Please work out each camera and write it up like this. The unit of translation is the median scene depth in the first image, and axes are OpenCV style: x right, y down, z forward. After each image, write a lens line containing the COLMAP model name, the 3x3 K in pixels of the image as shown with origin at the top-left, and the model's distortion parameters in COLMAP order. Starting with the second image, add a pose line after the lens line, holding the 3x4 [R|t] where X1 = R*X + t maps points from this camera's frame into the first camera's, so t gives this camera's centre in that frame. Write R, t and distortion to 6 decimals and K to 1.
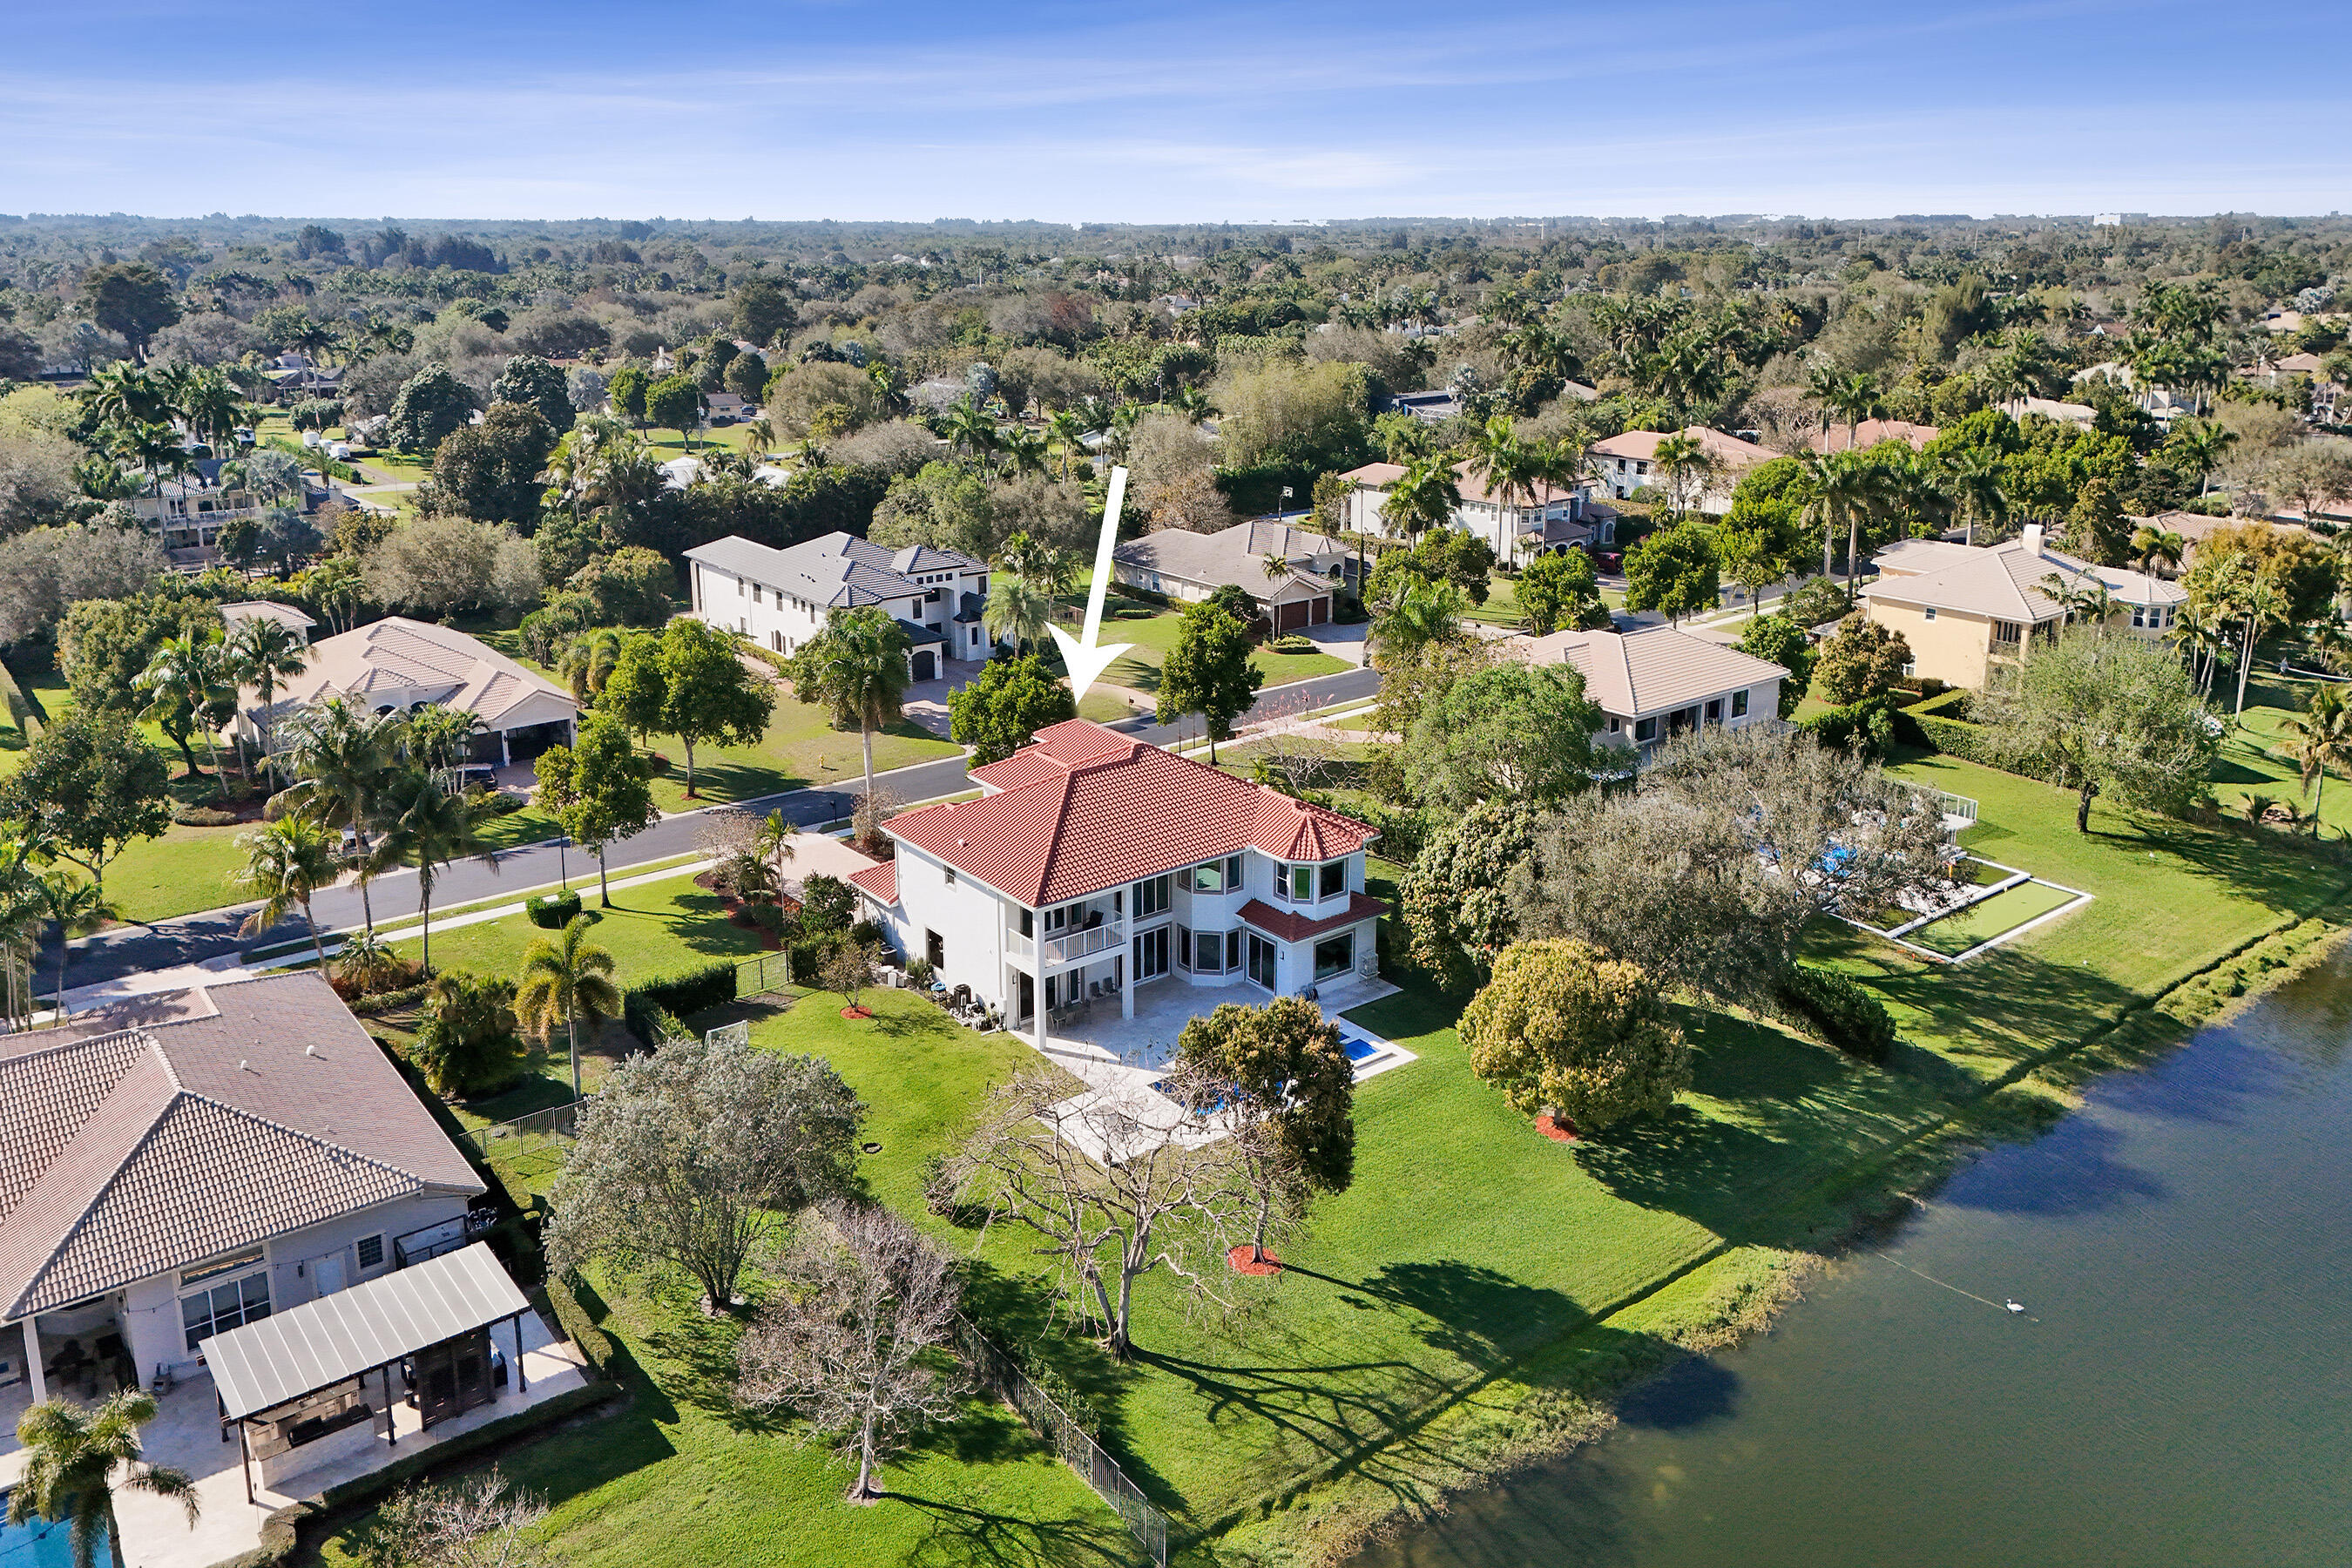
lens RADIAL K [[2019.1, 0, 1180.8], [0, 2019.1, 759.6], [0, 0, 1]] dist [0.102931, -0.121900]
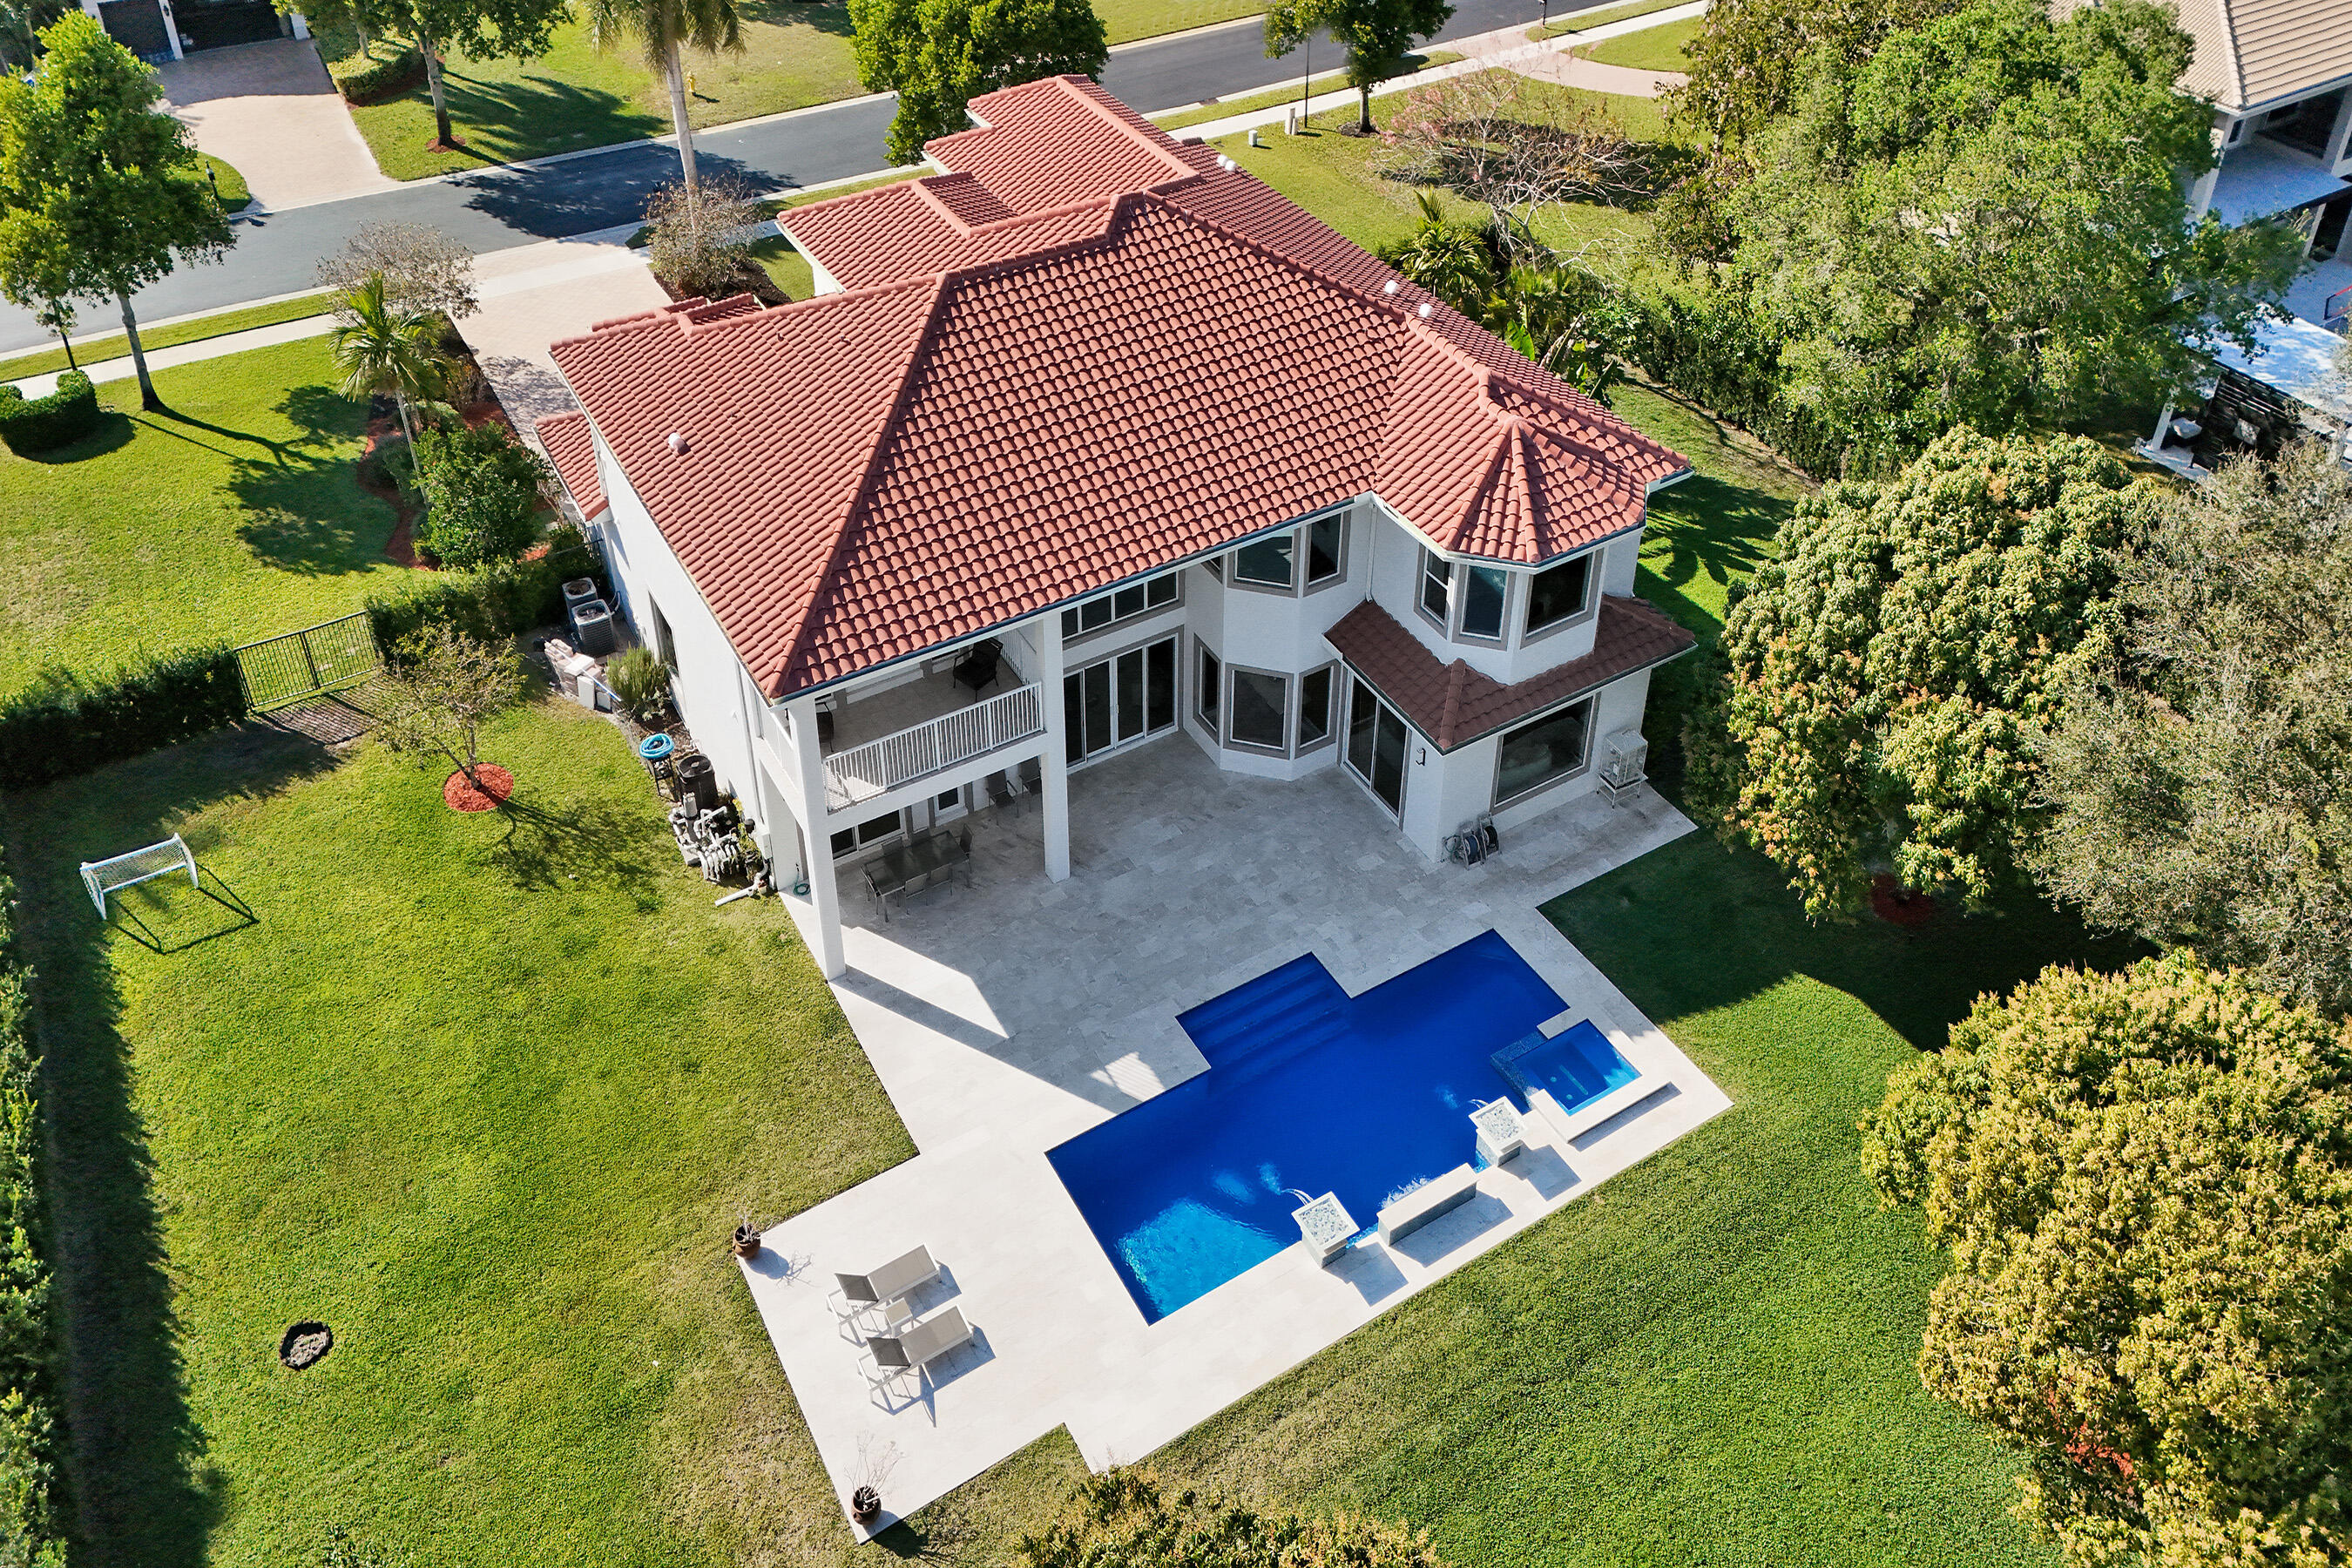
lens RADIAL K [[2090.4, 0, 1208.8], [0, 2090.4, 719.3], [0, 0, 1]] dist [0.092657, -0.092585]
pose [[0.995348, 0.071144, -0.064972, 0.033212], [-0.045375, 0.941024, 0.335284, -0.055183], [0.084993, -0.330777, 0.939874, 0.577714]]
